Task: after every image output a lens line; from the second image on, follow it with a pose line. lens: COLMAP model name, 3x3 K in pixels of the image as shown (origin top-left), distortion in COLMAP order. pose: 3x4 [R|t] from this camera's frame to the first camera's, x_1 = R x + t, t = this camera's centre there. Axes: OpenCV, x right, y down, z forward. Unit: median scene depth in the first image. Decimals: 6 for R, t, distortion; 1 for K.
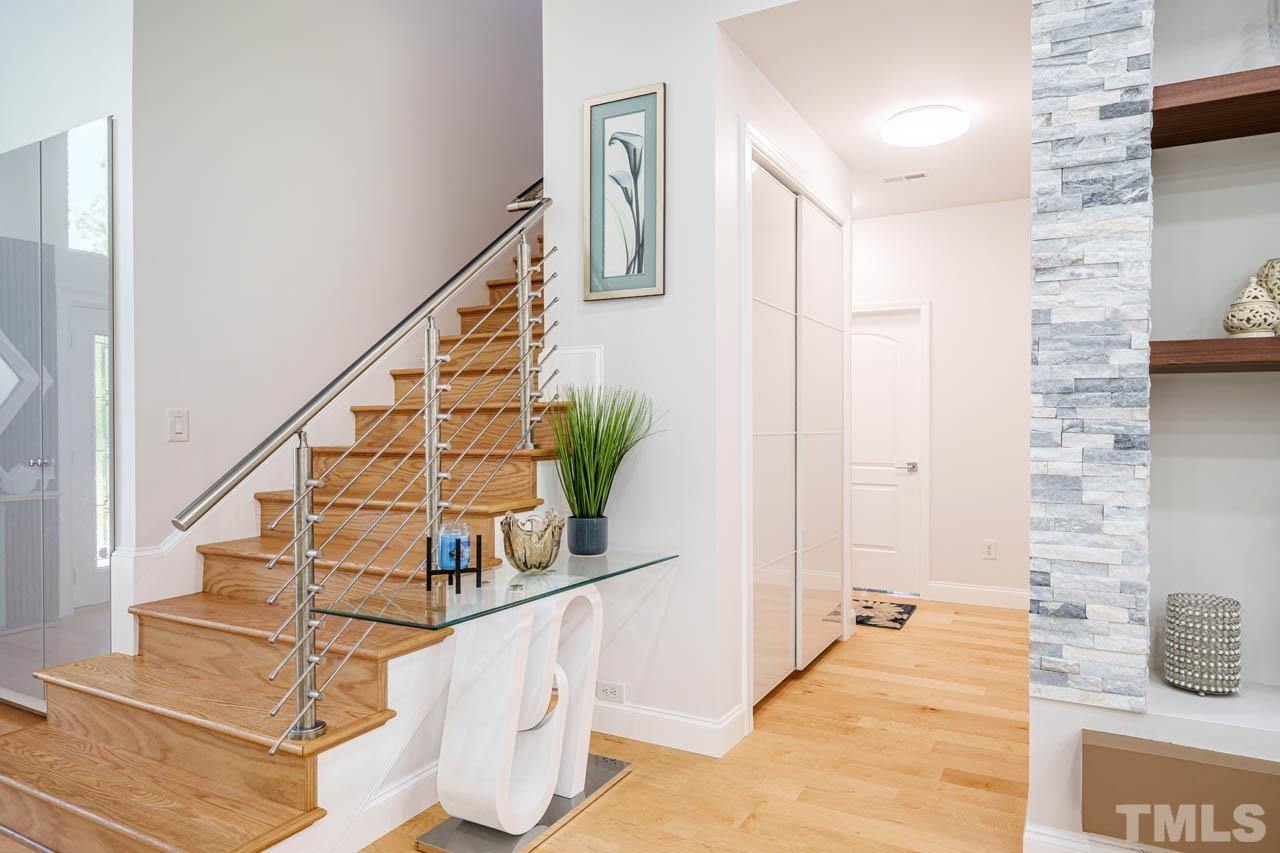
lens RADIAL K [[777.8, 0, 639.1], [0, 777.8, 428.4], [0, 0, 1]] dist [0.006062, -0.002967]
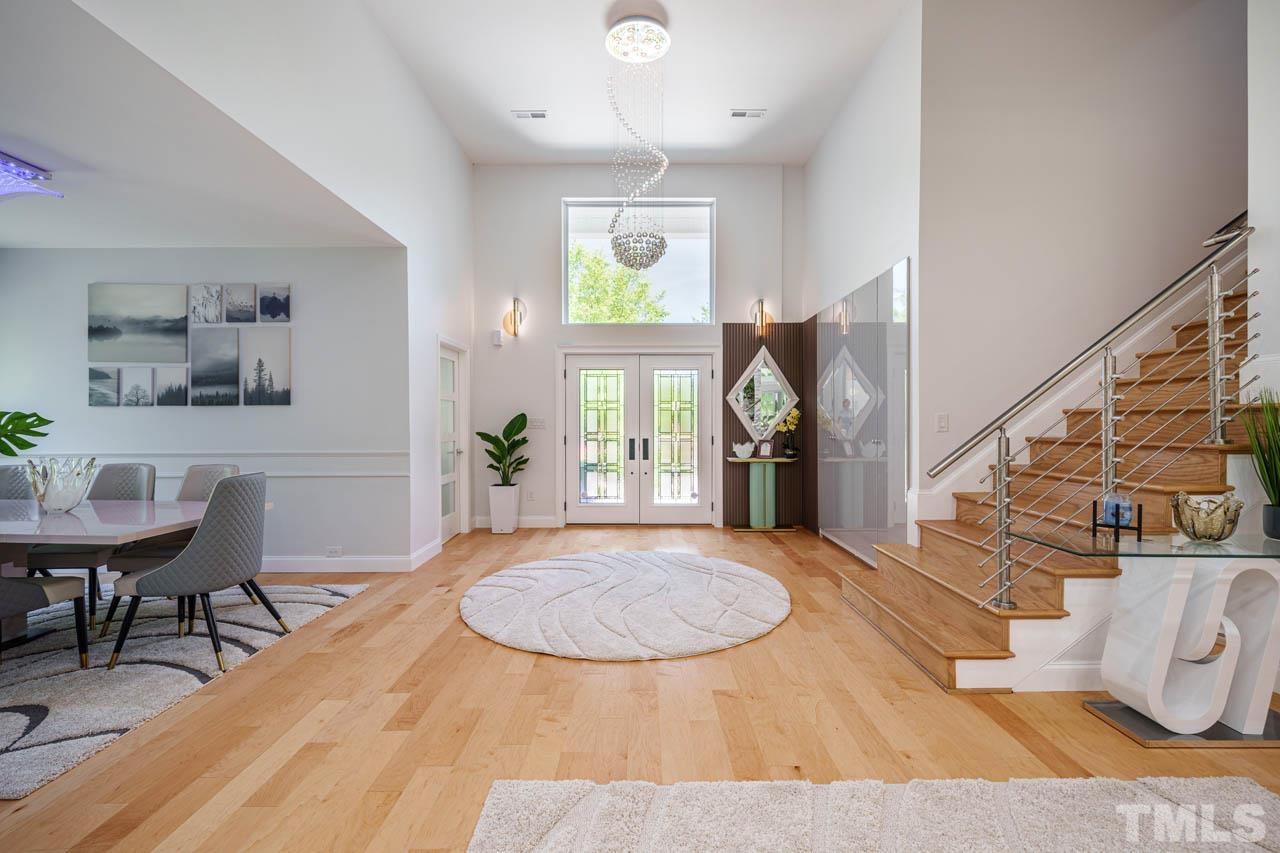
lens RADIAL K [[557.4, 0, 649.5], [0, 557.4, 420.3], [0, 0, 1]] dist [0.005037, 0.000564]
pose [[0.491996, 0.002019, -0.870595, 0.238764], [-0.003813, 0.999993, 0.000165, -0.009007], [0.870589, 0.003239, 0.492000, -0.257046]]
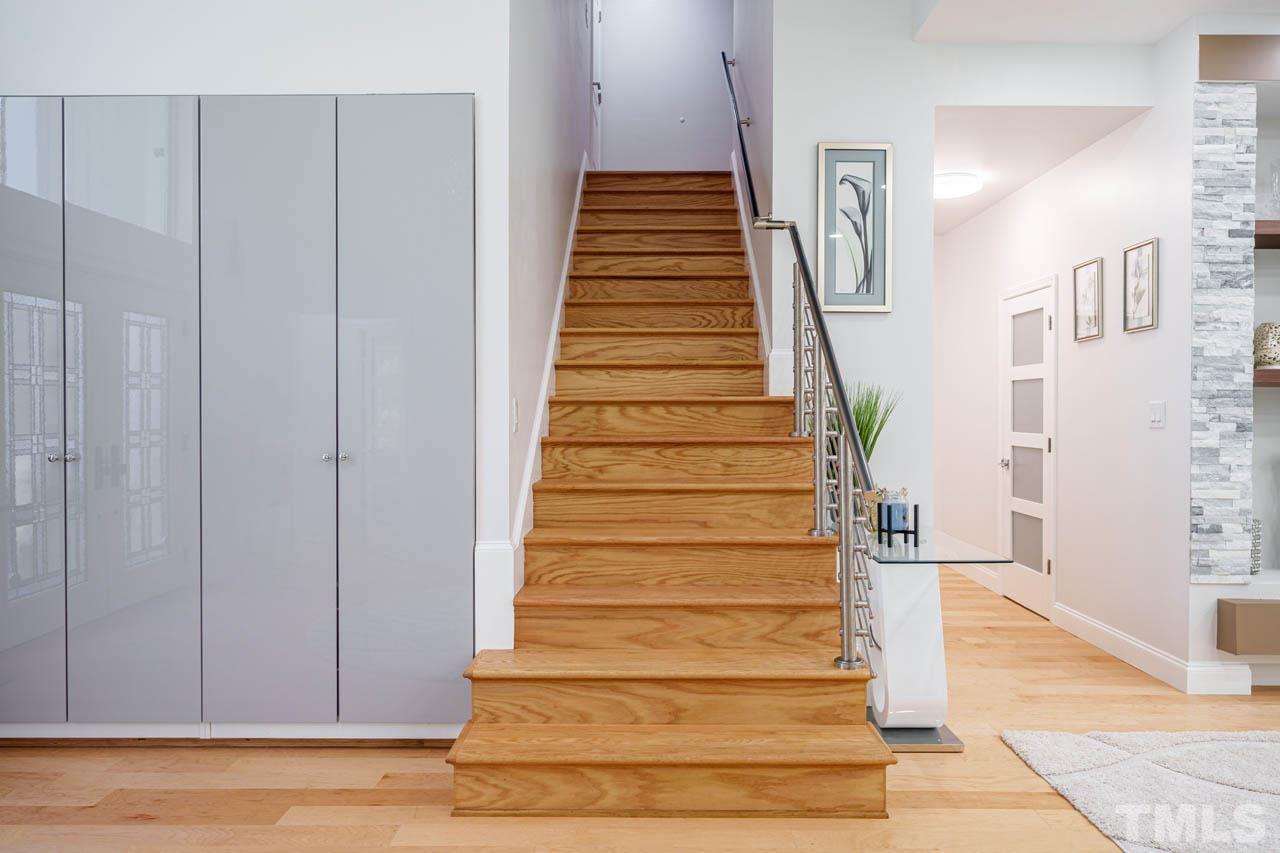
lens RADIAL K [[858.9, 0, 646.2], [0, 858.9, 421.5], [0, 0, 1]] dist [-0.003653, 0.002577]
pose [[0.883540, -0.000942, 0.468354, -1.273982], [-0.000529, 0.999995, 0.003008, -0.000322], [-0.468355, -0.002906, 0.883536, -0.049547]]
